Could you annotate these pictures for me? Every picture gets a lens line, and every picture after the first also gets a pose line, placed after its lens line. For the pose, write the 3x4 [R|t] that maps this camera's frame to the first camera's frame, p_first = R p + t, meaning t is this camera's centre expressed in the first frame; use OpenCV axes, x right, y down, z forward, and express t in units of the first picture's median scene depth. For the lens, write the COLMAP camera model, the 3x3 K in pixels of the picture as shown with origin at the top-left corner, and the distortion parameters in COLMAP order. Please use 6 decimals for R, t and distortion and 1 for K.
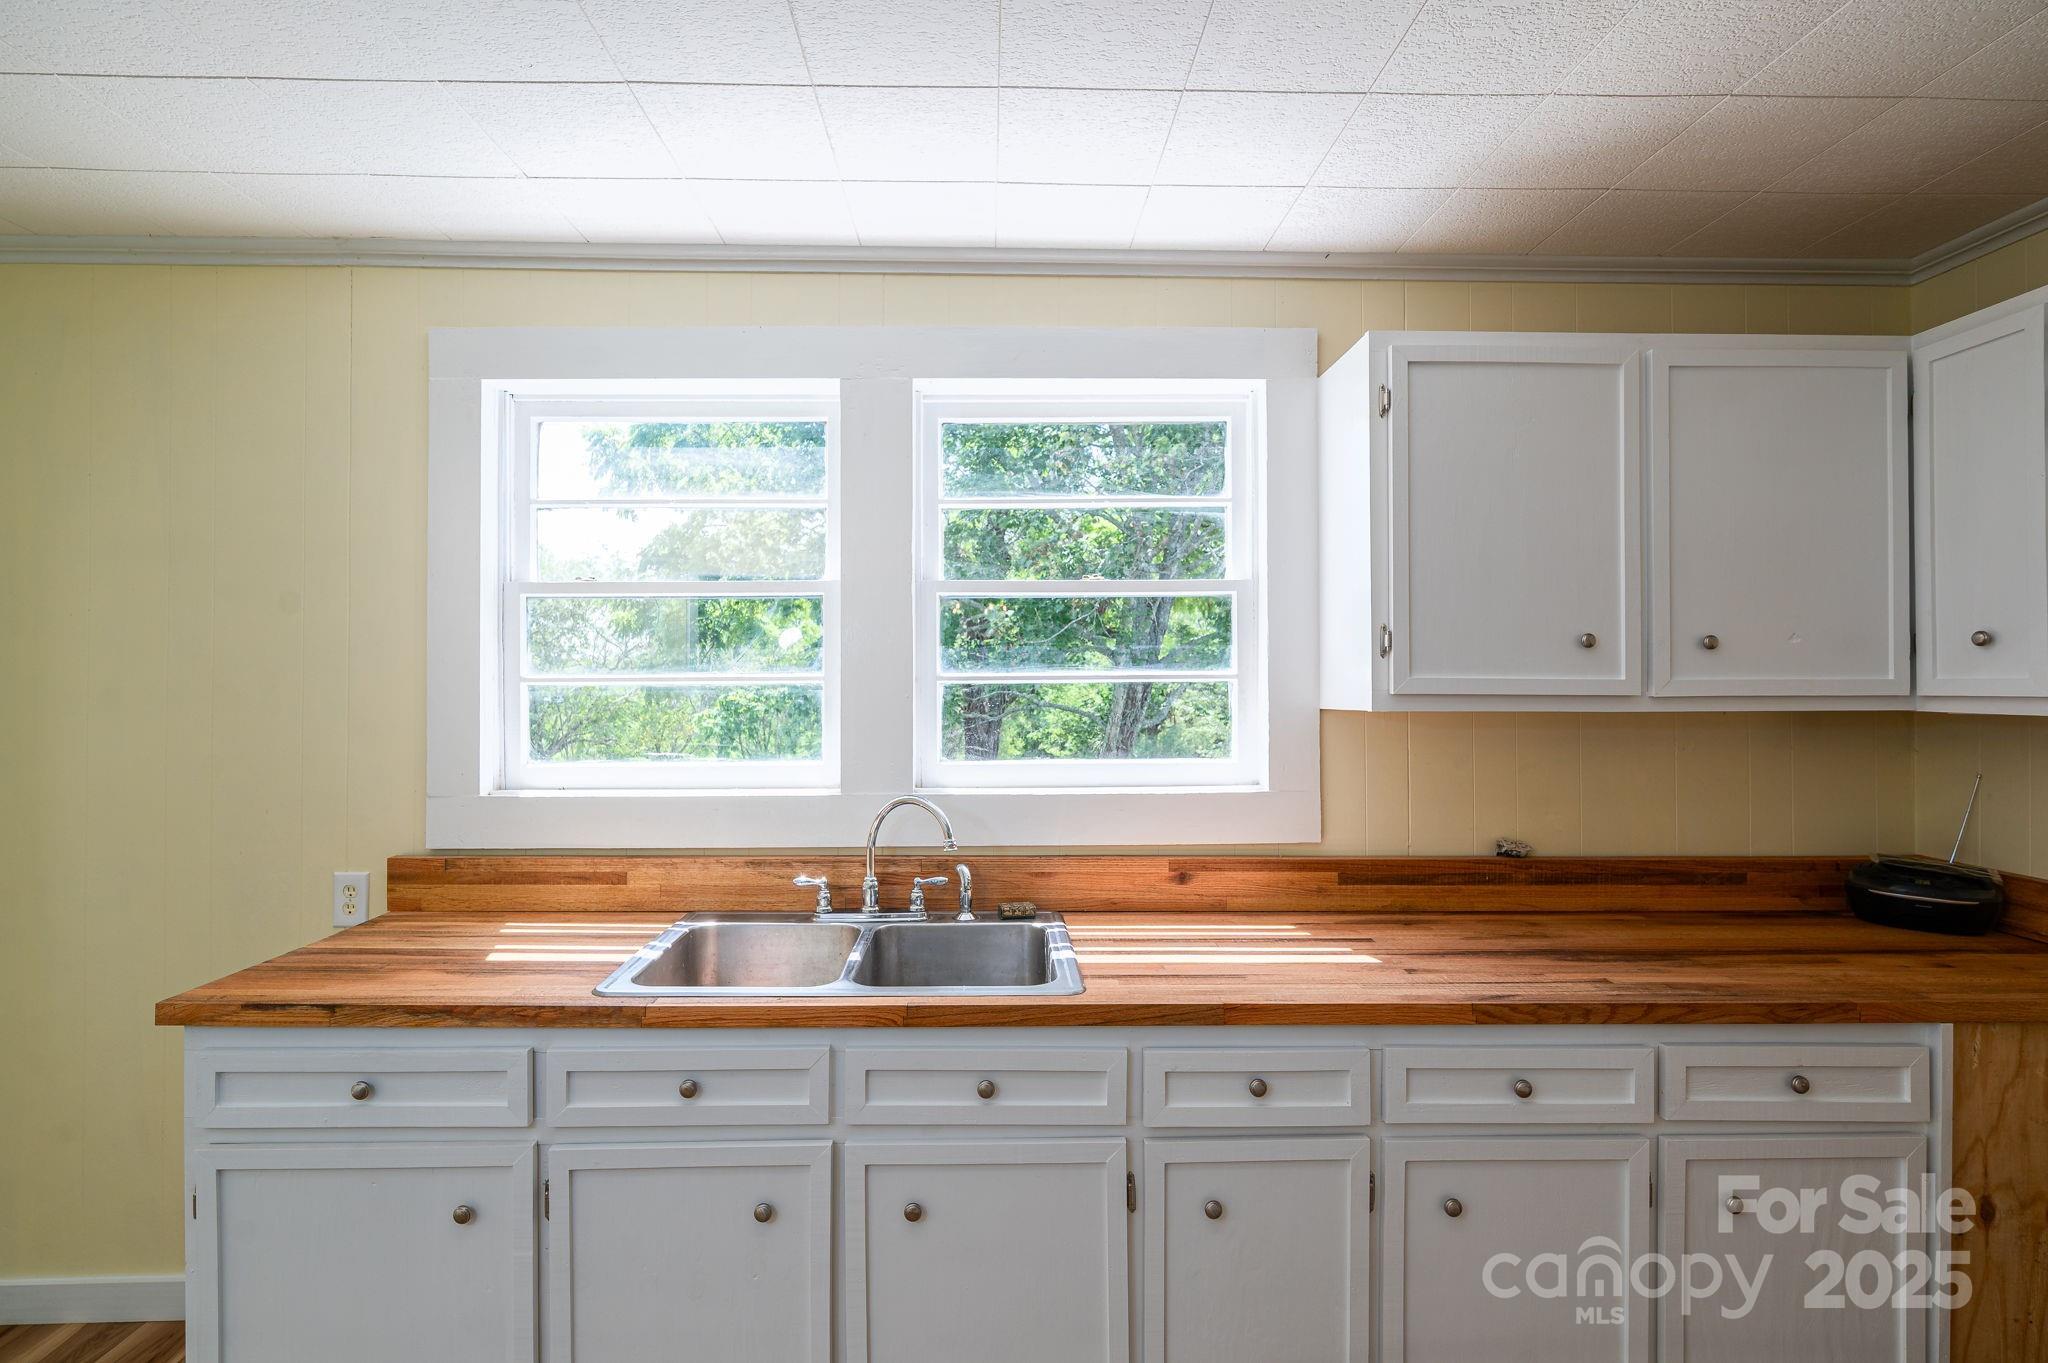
lens RADIAL K [[1023.9, 0, 1024.7], [0, 1023.9, 666.3], [0, 0, 1]] dist [-0.002166, -0.000202]
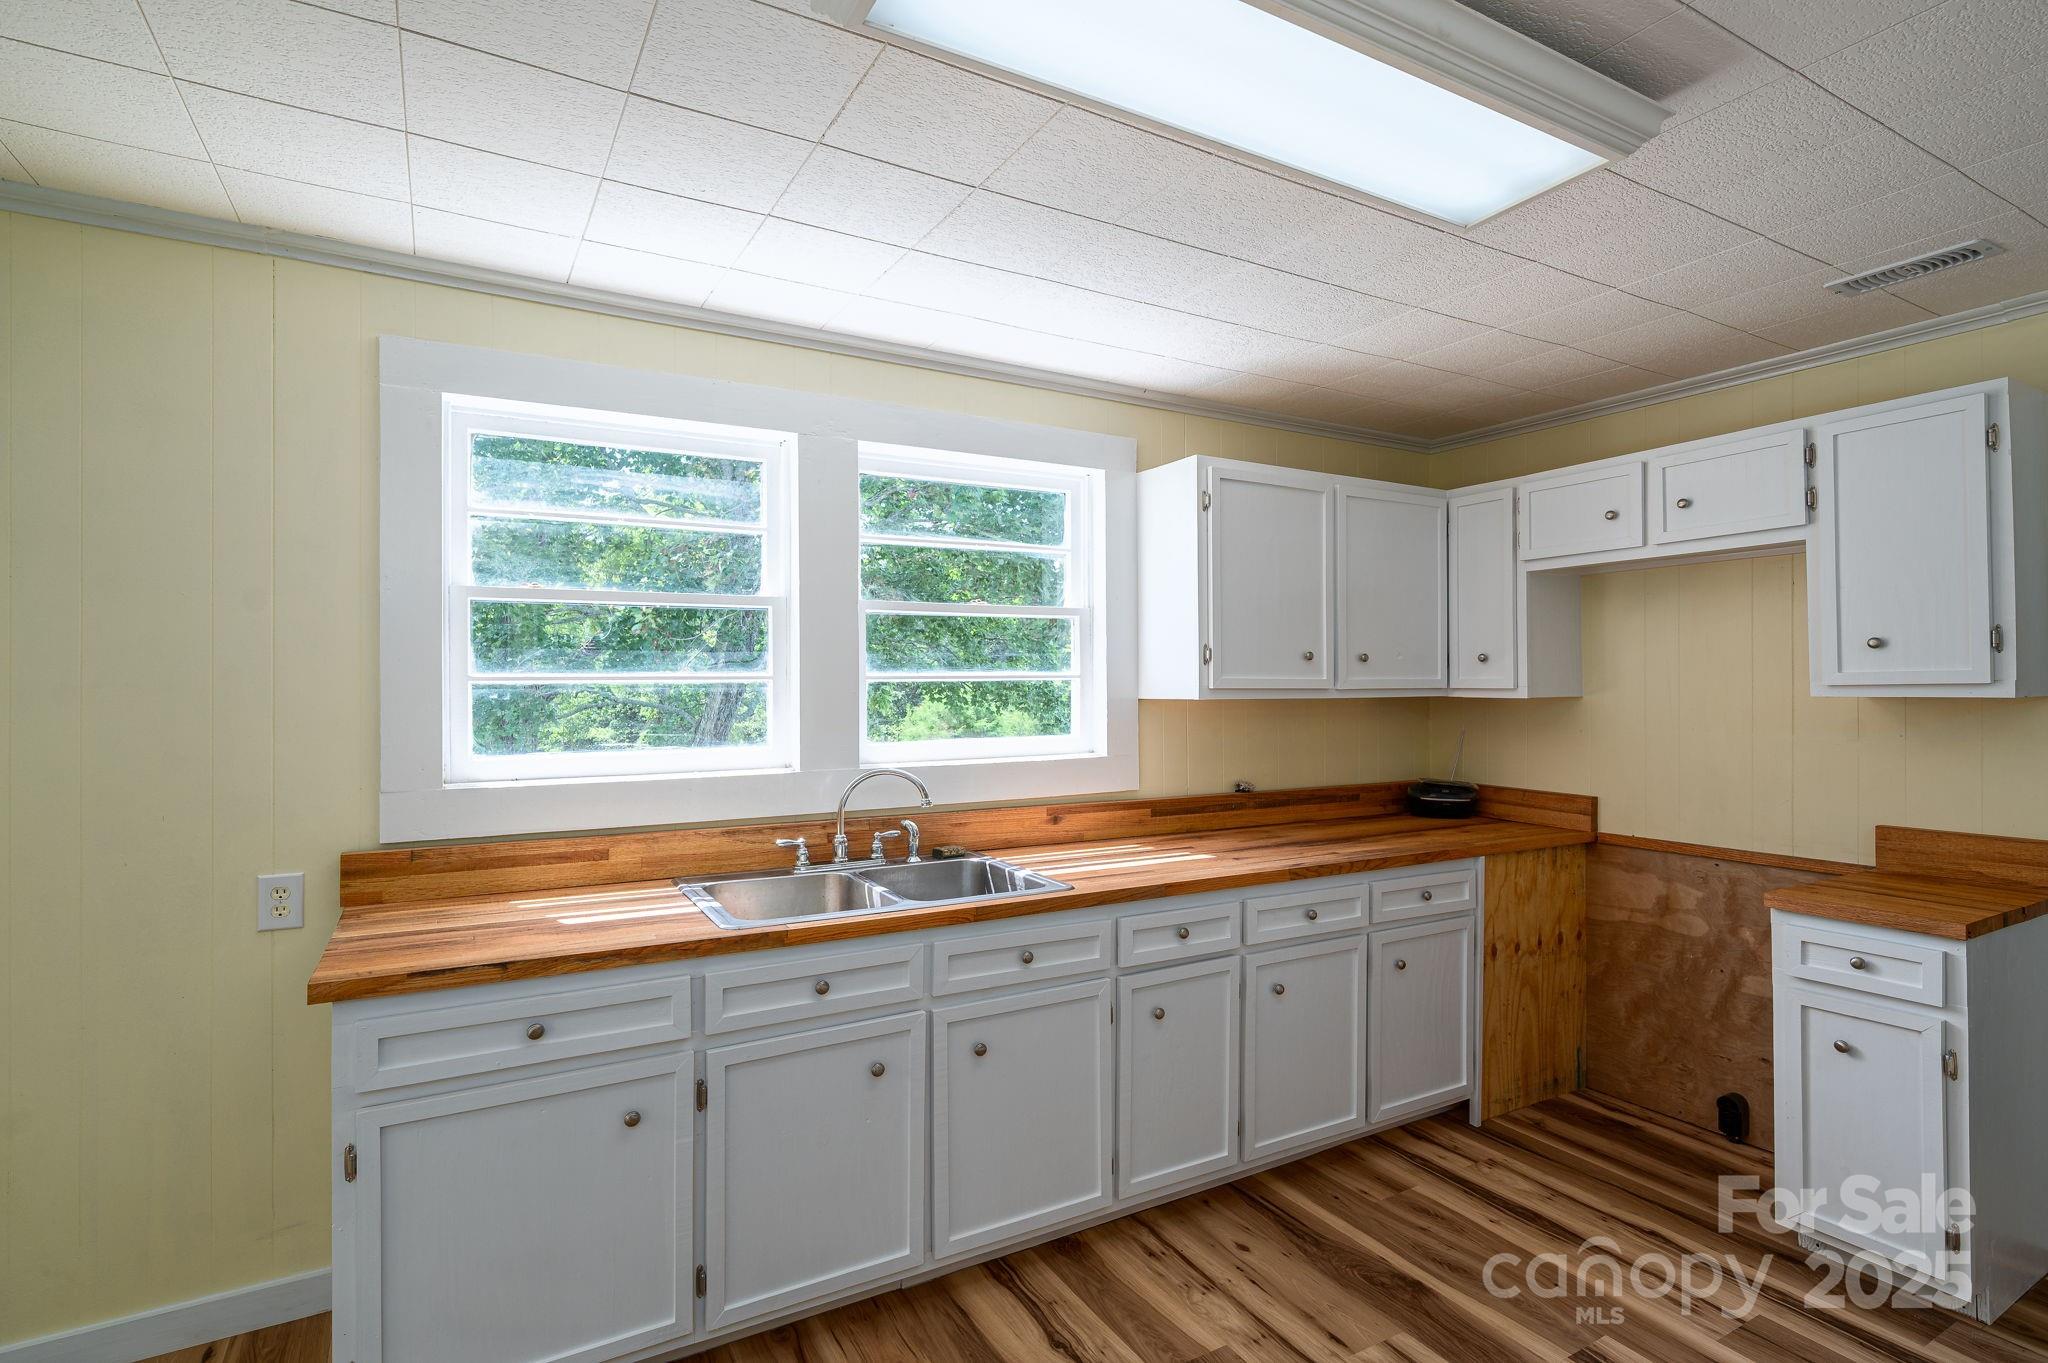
lens RADIAL K [[973.7, 0, 1012.5], [0, 973.7, 683.4], [0, 0, 1]] dist [-0.000807, -0.000178]
pose [[0.894642, -0.001262, 0.446782, -0.506336], [-0.005798, 0.999879, 0.014435, -0.000564], [-0.446746, -0.015505, 0.894526, -0.175090]]
